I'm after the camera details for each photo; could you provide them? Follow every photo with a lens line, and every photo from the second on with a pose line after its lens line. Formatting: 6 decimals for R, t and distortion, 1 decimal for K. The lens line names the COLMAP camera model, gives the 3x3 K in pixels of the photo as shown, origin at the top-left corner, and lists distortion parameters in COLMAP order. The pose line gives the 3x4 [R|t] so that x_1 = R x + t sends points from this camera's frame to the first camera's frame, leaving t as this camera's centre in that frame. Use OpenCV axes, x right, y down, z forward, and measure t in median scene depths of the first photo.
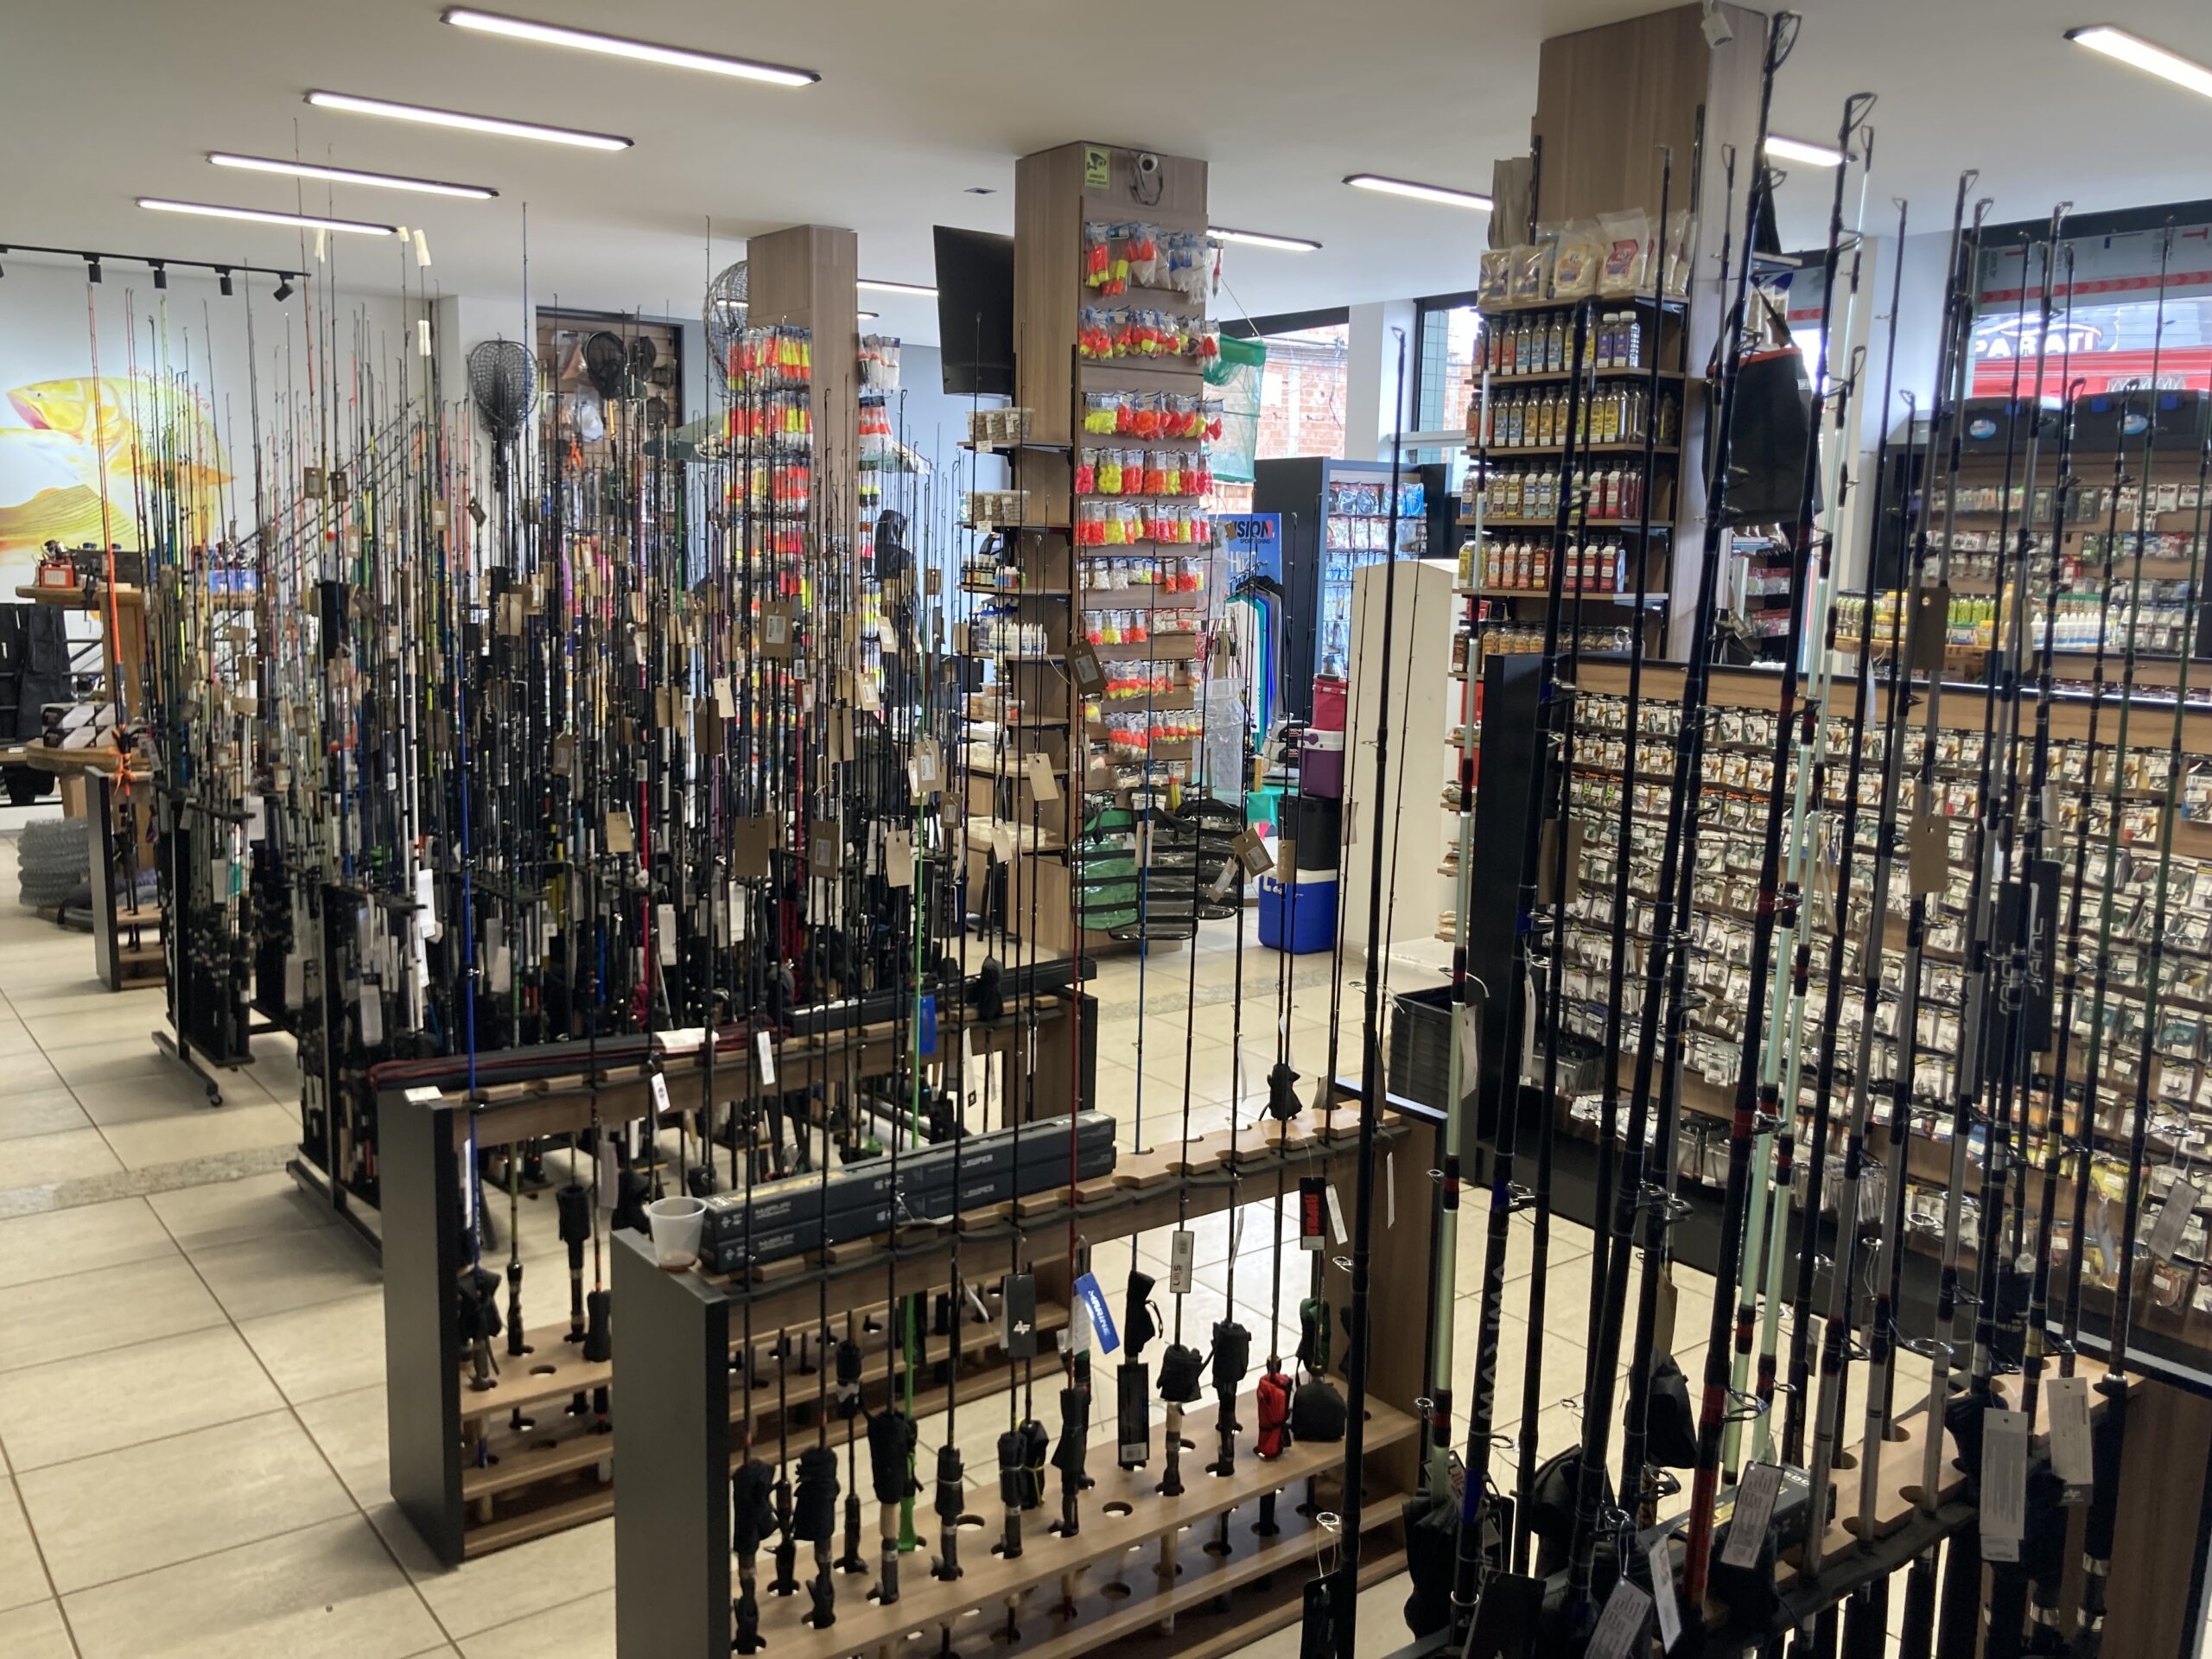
lens RADIAL K [[1827.9, 0, 1106.0], [0, 1827.9, 829.5], [0, 0, 1]] dist [-0.011161, 0.002189]
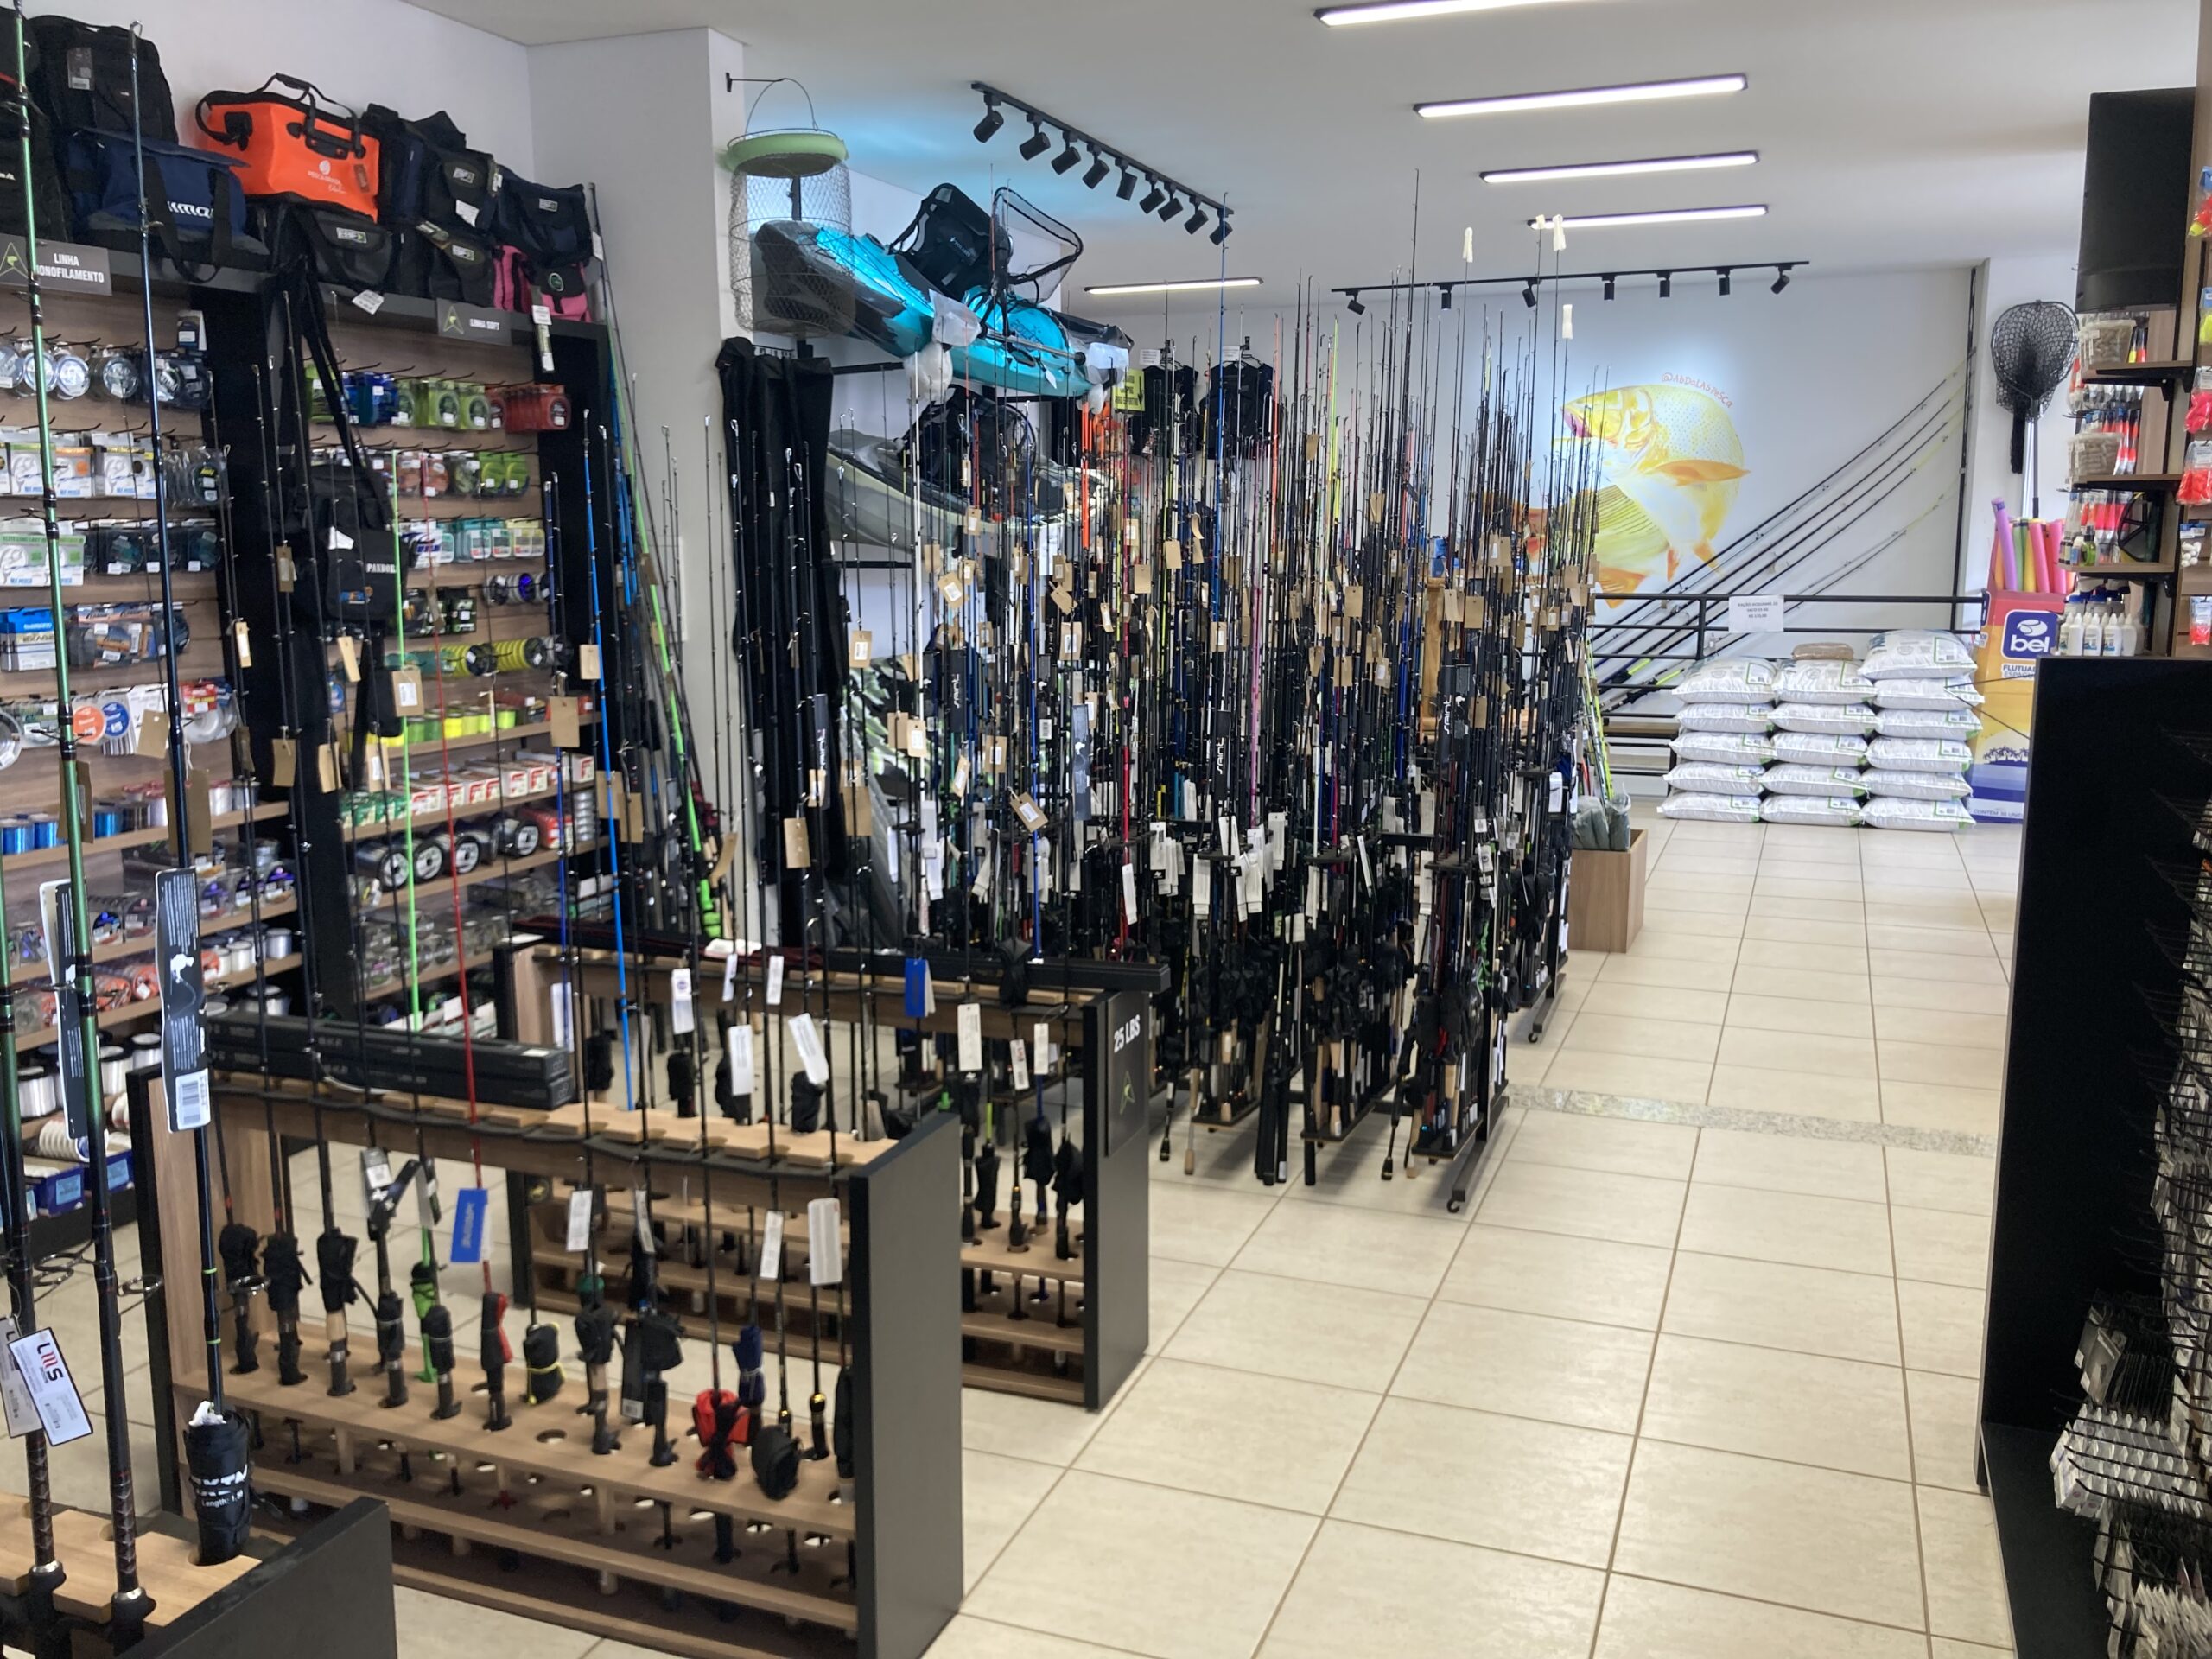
lens RADIAL K [[1827.9, 0, 1106.0], [0, 1827.9, 829.5], [0, 0, 1]] dist [-0.011161, 0.002189]
pose [[0.511833, 0.111048, -0.851878, 0.374053], [-0.111608, 0.991802, 0.062230, -0.024847], [0.851805, 0.063225, 0.520030, 0.263176]]
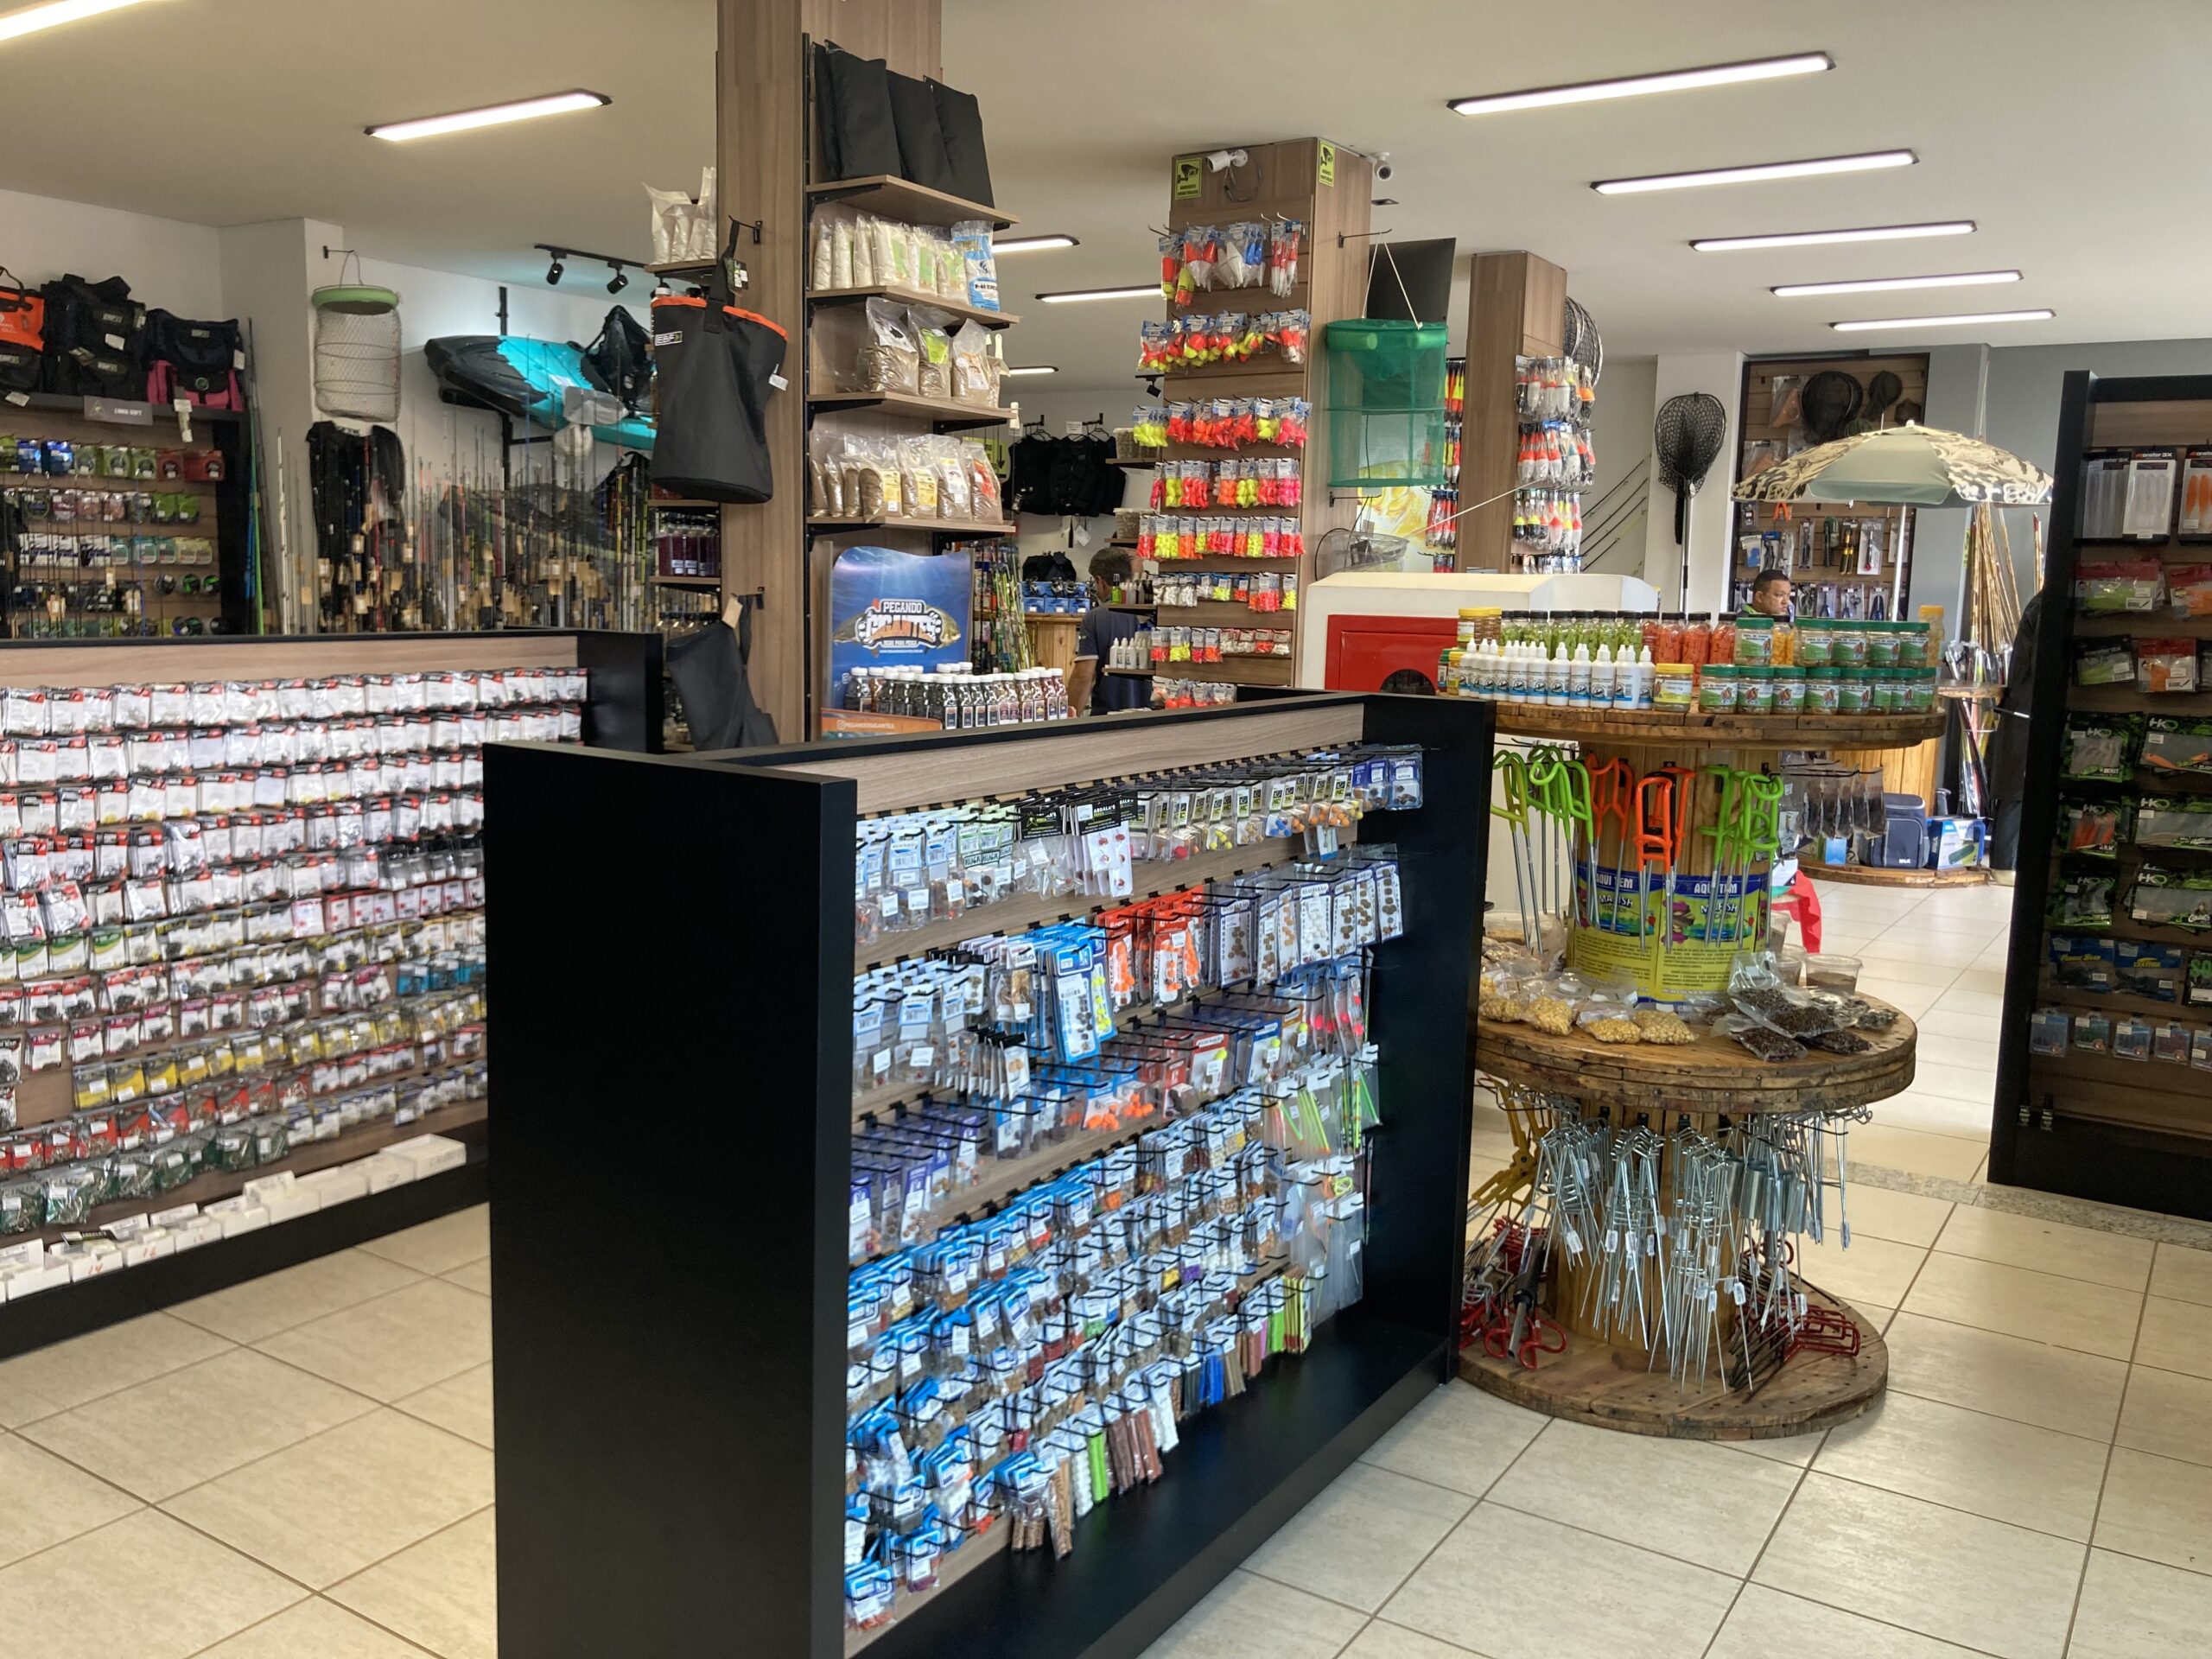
lens RADIAL K [[1819.0, 0, 1106.0], [0, 1819.0, 829.5], [0, 0, 1]] dist [0.000991, -0.000983]
pose [[0.325303, 0.114772, -0.938619, 0.893006], [-0.162699, 0.984597, 0.064006, -0.067302], [0.931508, 0.131891, 0.338966, 0.632864]]
